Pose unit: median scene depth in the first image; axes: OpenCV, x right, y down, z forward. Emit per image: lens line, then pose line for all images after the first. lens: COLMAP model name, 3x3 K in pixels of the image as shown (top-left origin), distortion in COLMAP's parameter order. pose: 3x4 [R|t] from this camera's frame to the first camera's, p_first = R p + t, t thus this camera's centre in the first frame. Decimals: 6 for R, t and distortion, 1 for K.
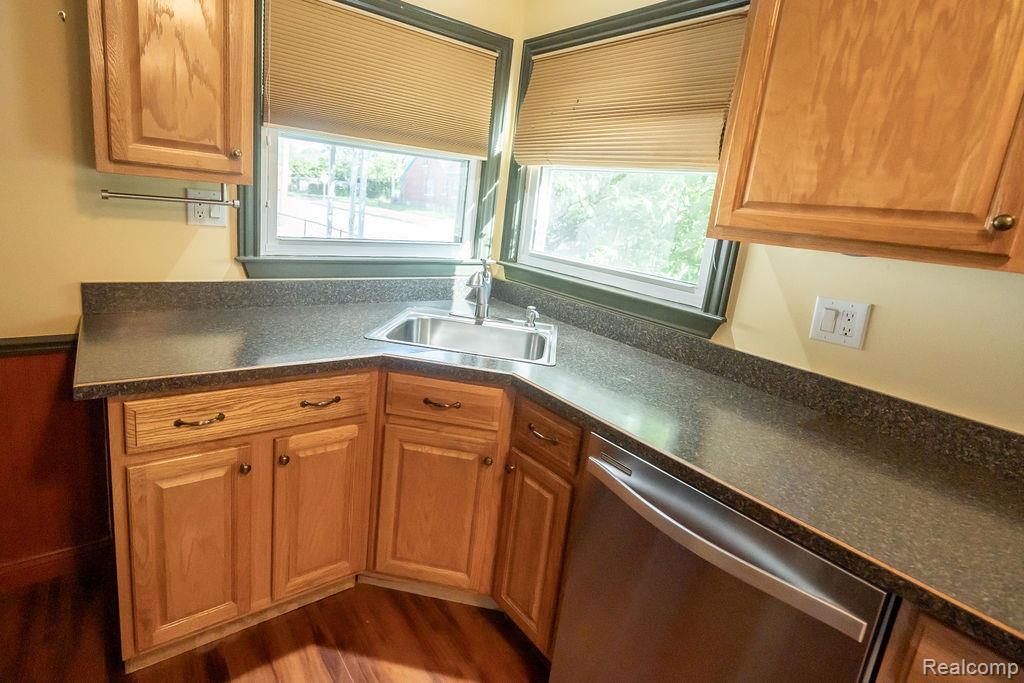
lens RADIAL K [[508.8, 0, 485.5], [0, 508.8, 308.5], [0, 0, 1]] dist [0.001256, 0.000121]
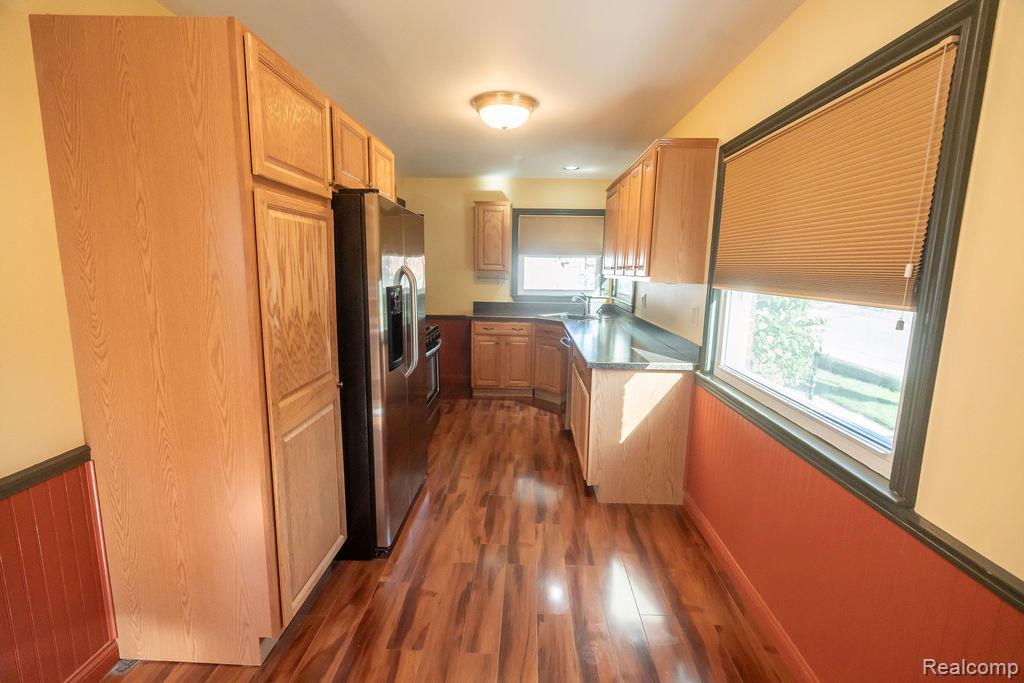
lens RADIAL K [[465.0, 0, 512.0], [0, 465.0, 341.5], [0, 0, 1]] dist [0.002839, 0.000354]
pose [[0.781513, 0.008708, -0.623828, 1.663330], [-0.064801, 0.995627, -0.067284, 0.476009], [0.620514, 0.093008, 0.778660, -1.562917]]
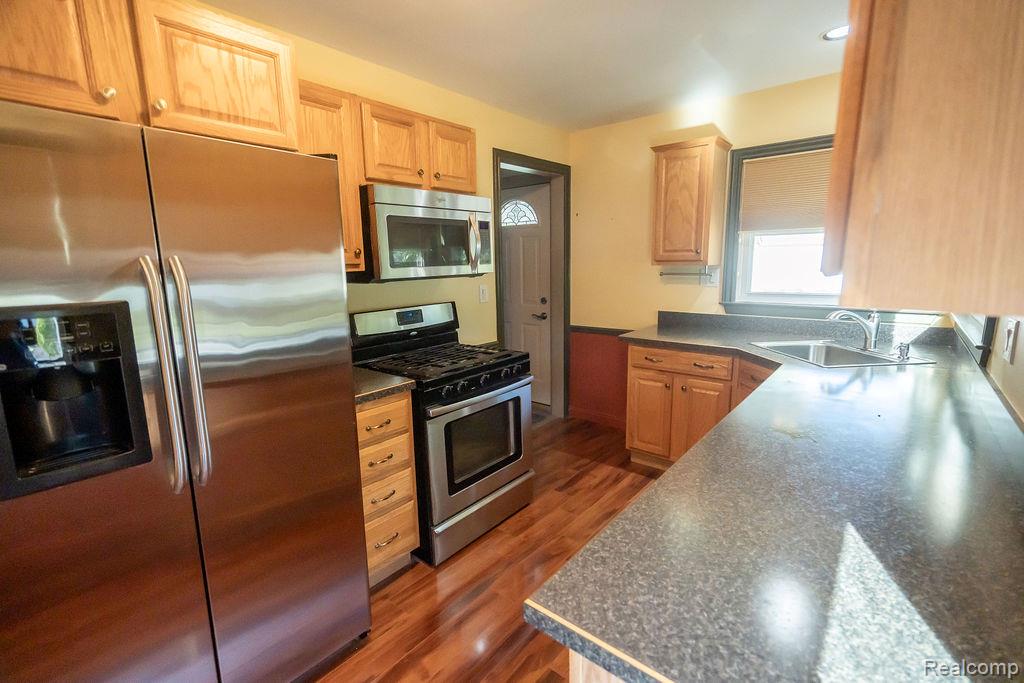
lens RADIAL K [[465.0, 0, 512.0], [0, 465.0, 341.5], [0, 0, 1]] dist [0.002839, 0.000354]
pose [[0.223806, 0.064604, -0.972490, 1.254605], [-0.157779, 0.987041, 0.029260, 0.144900], [0.961778, 0.146889, 0.231099, -0.184615]]
